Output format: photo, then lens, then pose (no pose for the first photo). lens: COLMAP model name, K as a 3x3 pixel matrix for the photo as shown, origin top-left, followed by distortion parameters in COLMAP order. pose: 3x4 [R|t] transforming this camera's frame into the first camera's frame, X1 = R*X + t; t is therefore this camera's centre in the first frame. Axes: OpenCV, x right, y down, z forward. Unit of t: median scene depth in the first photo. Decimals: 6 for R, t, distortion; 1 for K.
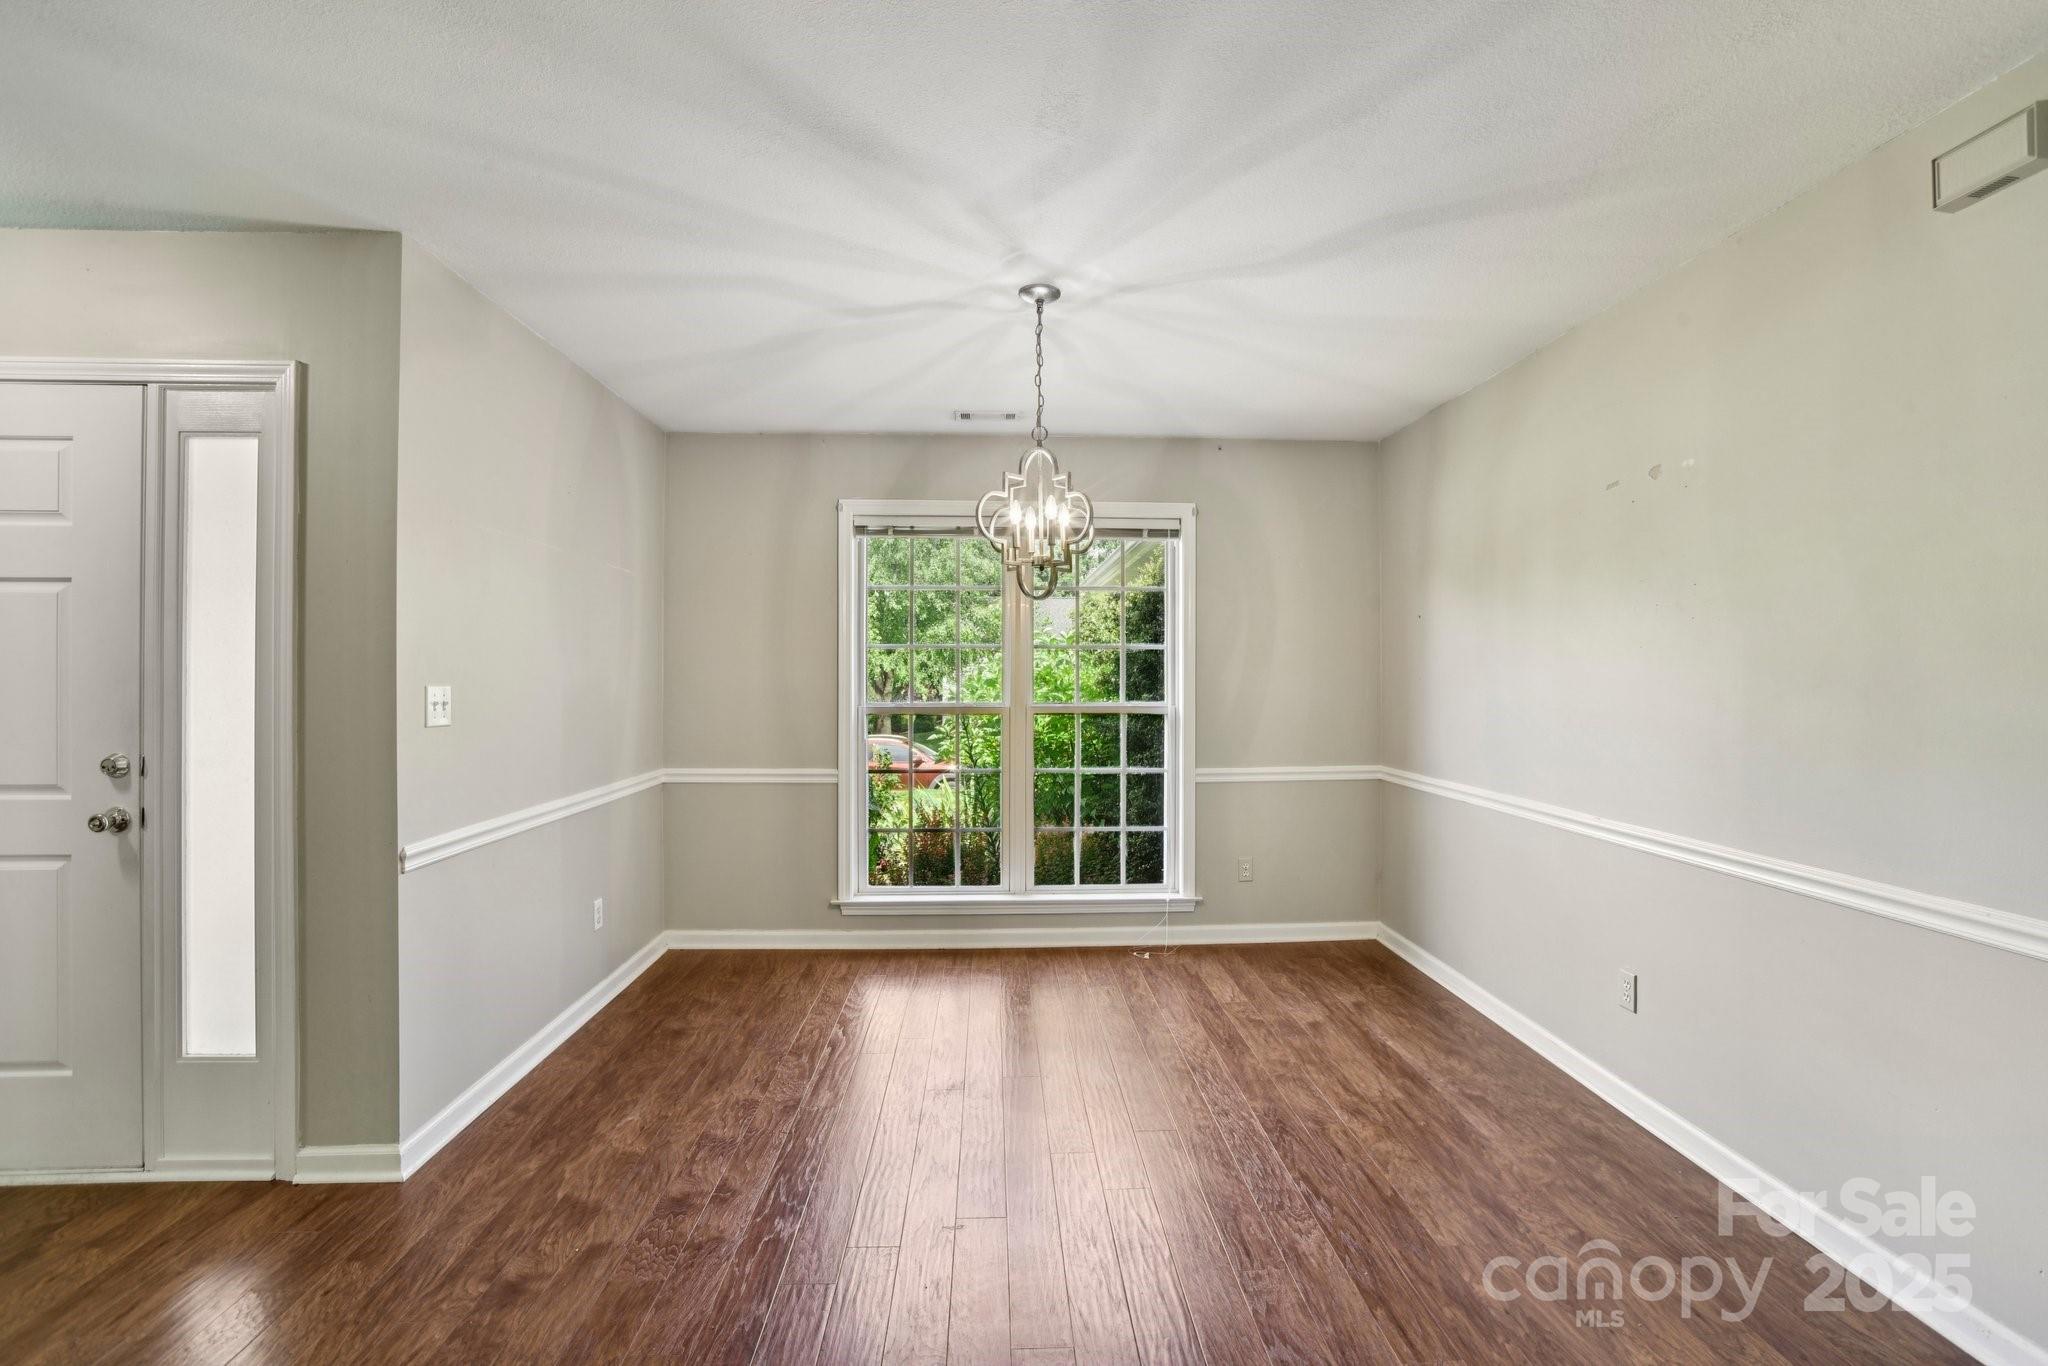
lens RADIAL K [[899.0, 0, 1044.9], [0, 899.0, 683.4], [0, 0, 1]] dist [-0.045037, 0.014559]
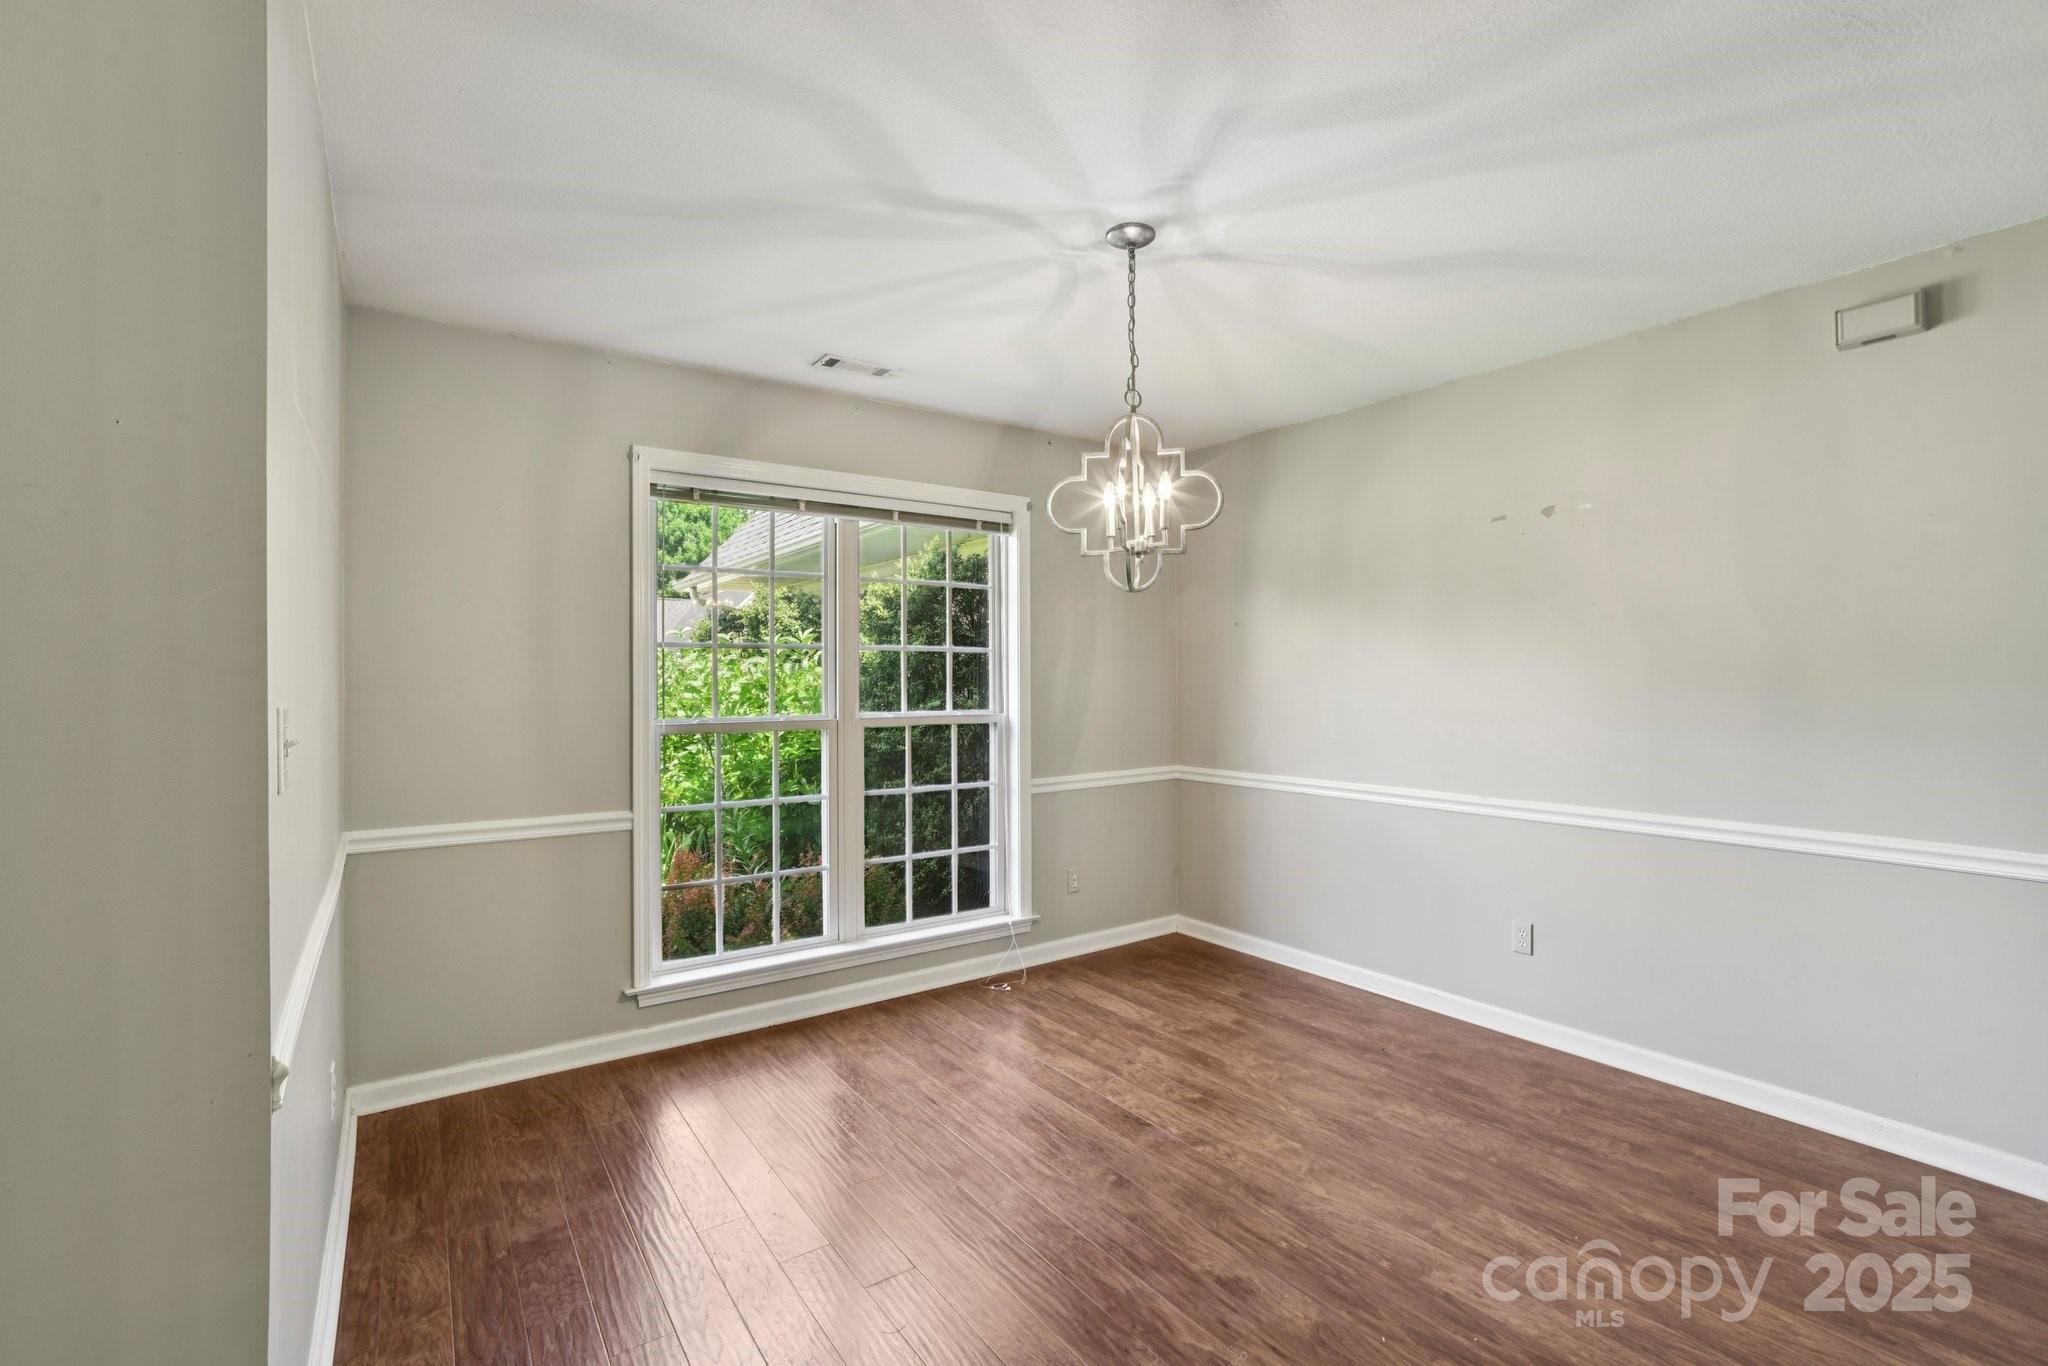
lens RADIAL K [[899.0, 0, 1044.9], [0, 899.0, 683.4], [0, 0, 1]] dist [-0.045037, 0.014559]
pose [[0.841590, -0.006112, 0.540082, -0.345371], [0.011024, 0.999922, -0.005863, -0.000080], [-0.540004, 0.010889, 0.841592, 0.207901]]
